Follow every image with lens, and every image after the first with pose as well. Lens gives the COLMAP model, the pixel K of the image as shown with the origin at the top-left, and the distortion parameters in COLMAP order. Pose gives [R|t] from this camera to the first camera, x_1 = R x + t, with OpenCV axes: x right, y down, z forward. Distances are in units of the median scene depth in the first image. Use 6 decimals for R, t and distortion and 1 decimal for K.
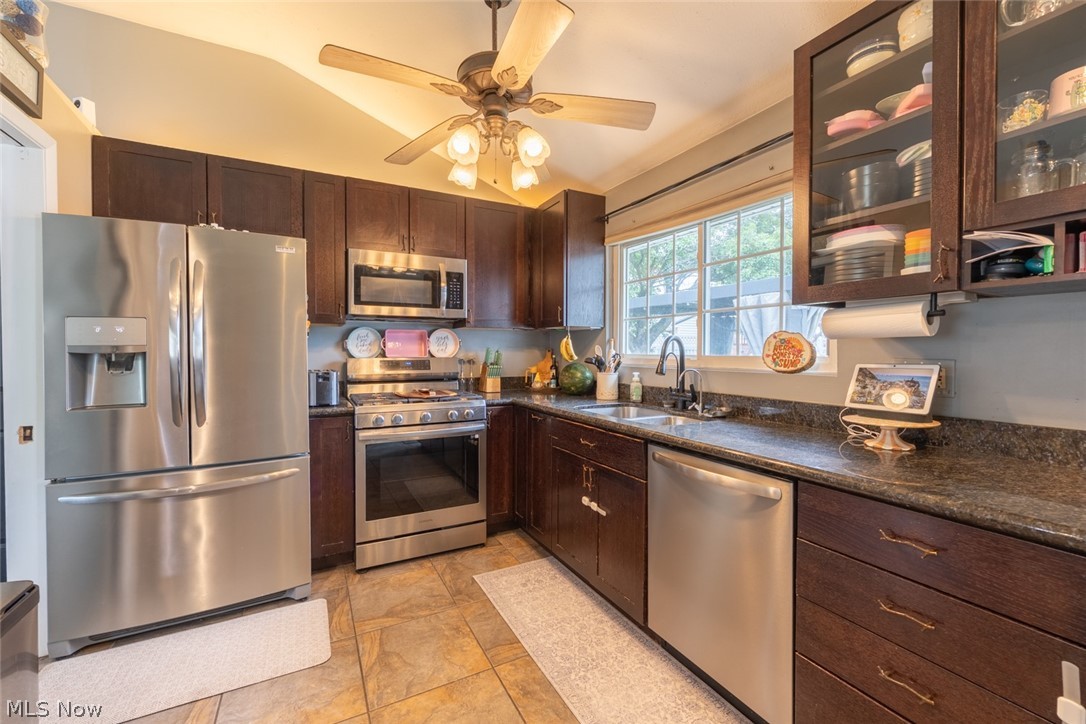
lens RADIAL K [[439.6, 0, 544.0], [0, 439.6, 355.4], [0, 0, 1]] dist [-0.000540, 0.000223]
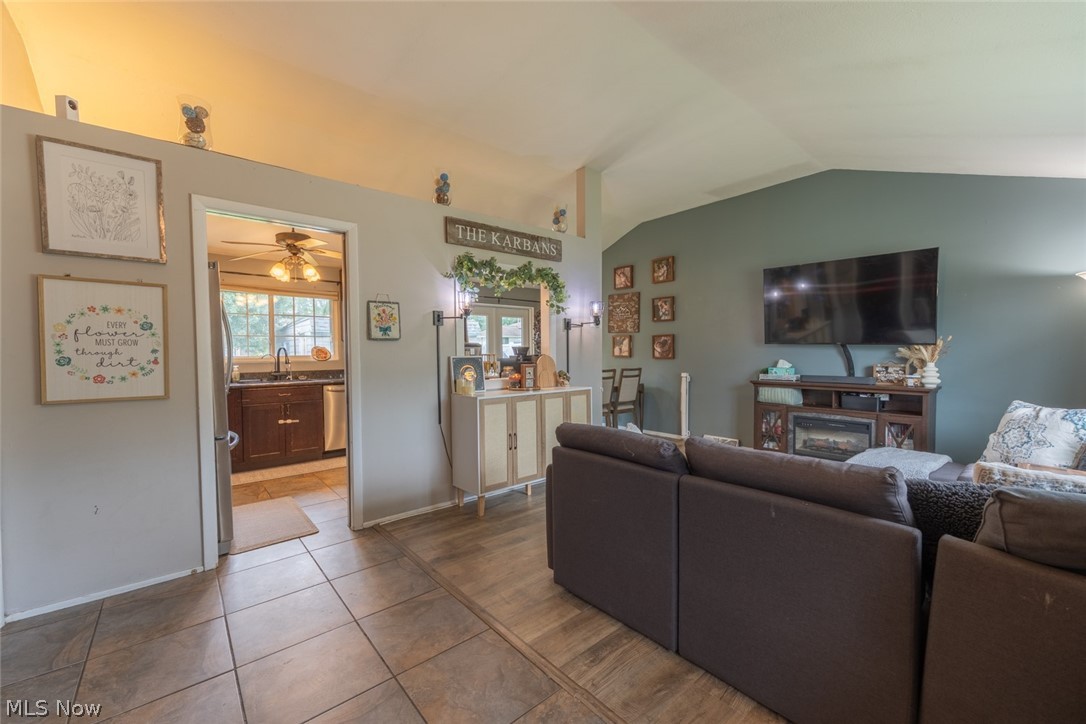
lens RADIAL K [[434.5, 0, 534.5], [0, 434.5, 367.9], [0, 0, 1]] dist [-0.000773, 0.000135]
pose [[-0.202564, -0.032933, 0.978715, -2.110092], [0.022902, 0.999002, 0.038355, 0.007153], [-0.979001, 0.030184, -0.201607, 0.176619]]
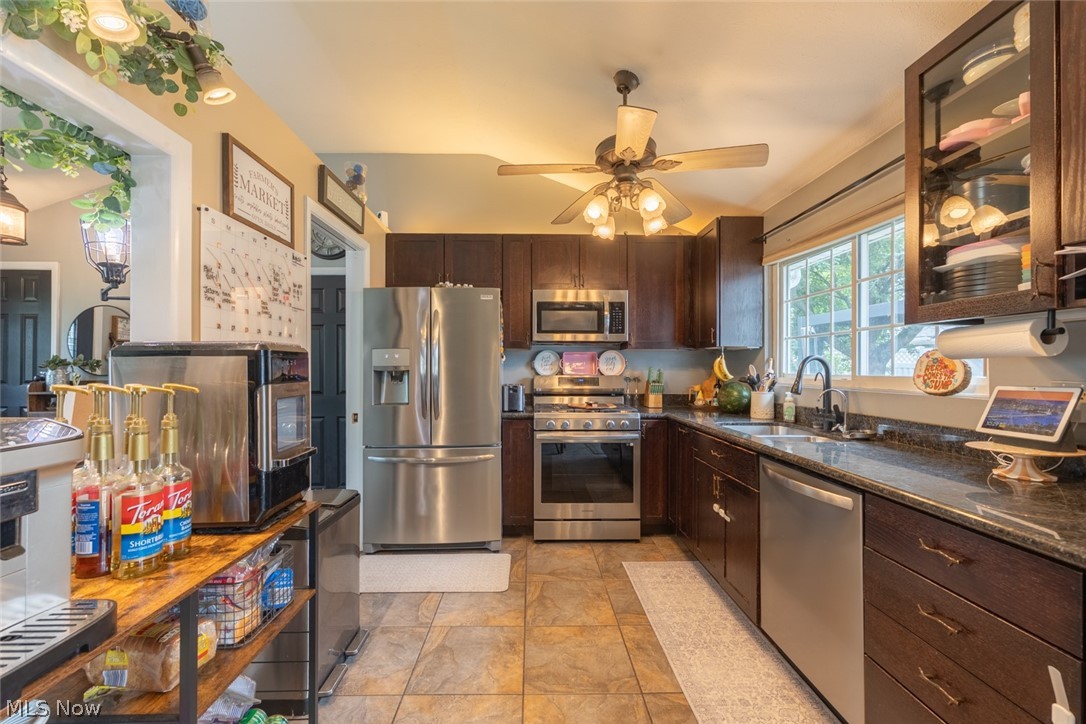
lens RADIAL K [[445.9, 0, 544.1], [0, 445.9, 367.5], [0, 0, 1]] dist [-0.000408, 0.000546]
pose [[0.895328, 0.001169, -0.445406, 0.189441], [-0.007452, 0.999896, -0.012355, -0.000336], [0.445345, 0.014381, 0.895243, -0.171355]]
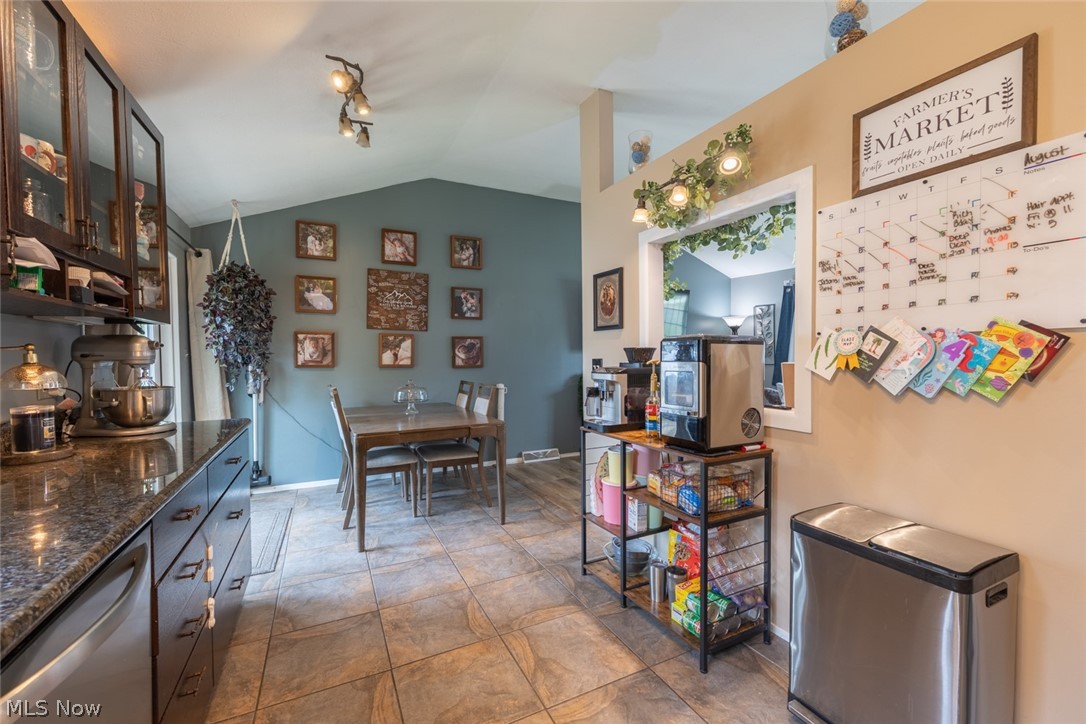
lens RADIAL K [[441.6, 0, 547.9], [0, 441.6, 365.6], [0, 0, 1]] dist [0.000157, 0.000217]
pose [[-0.999419, 0.008964, 0.032876, -0.101363], [0.010150, 0.999297, 0.036093, -0.009632], [-0.032530, 0.036406, -0.998807, 0.943156]]
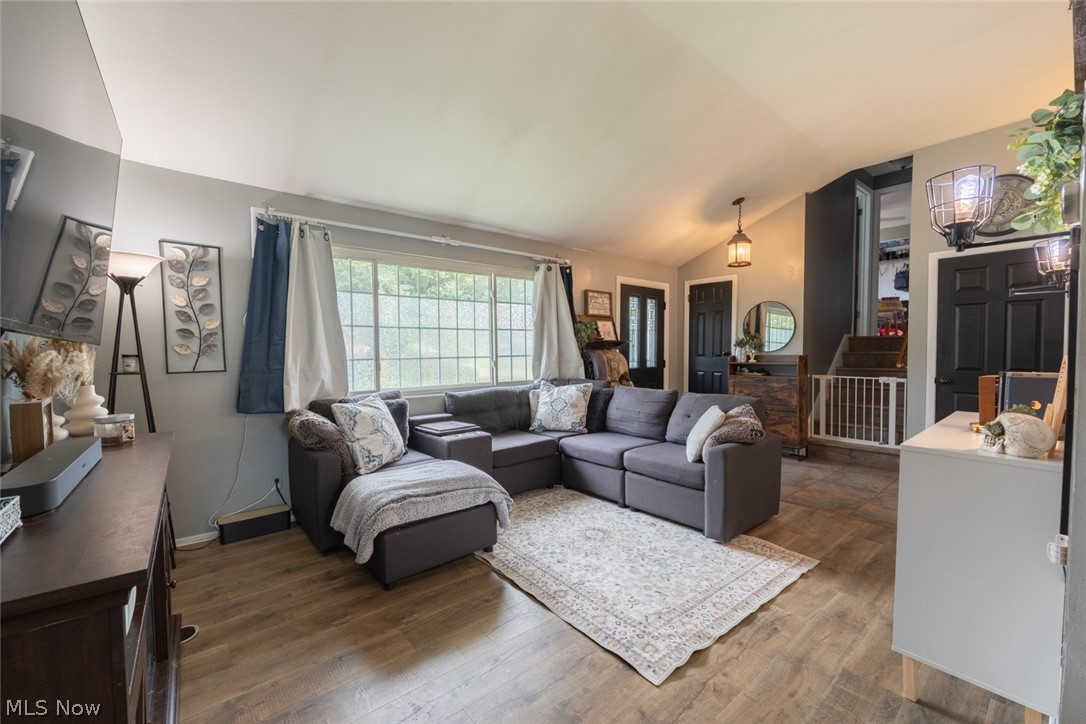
lens RADIAL K [[445.9, 0, 544.1], [0, 445.9, 367.5], [0, 0, 1]] dist [-0.000408, 0.000546]
pose [[0.205973, 0.044246, -0.977557, 0.102703], [-0.010942, 0.999019, 0.042912, 0.016601], [0.978496, 0.001858, 0.206255, -1.070120]]
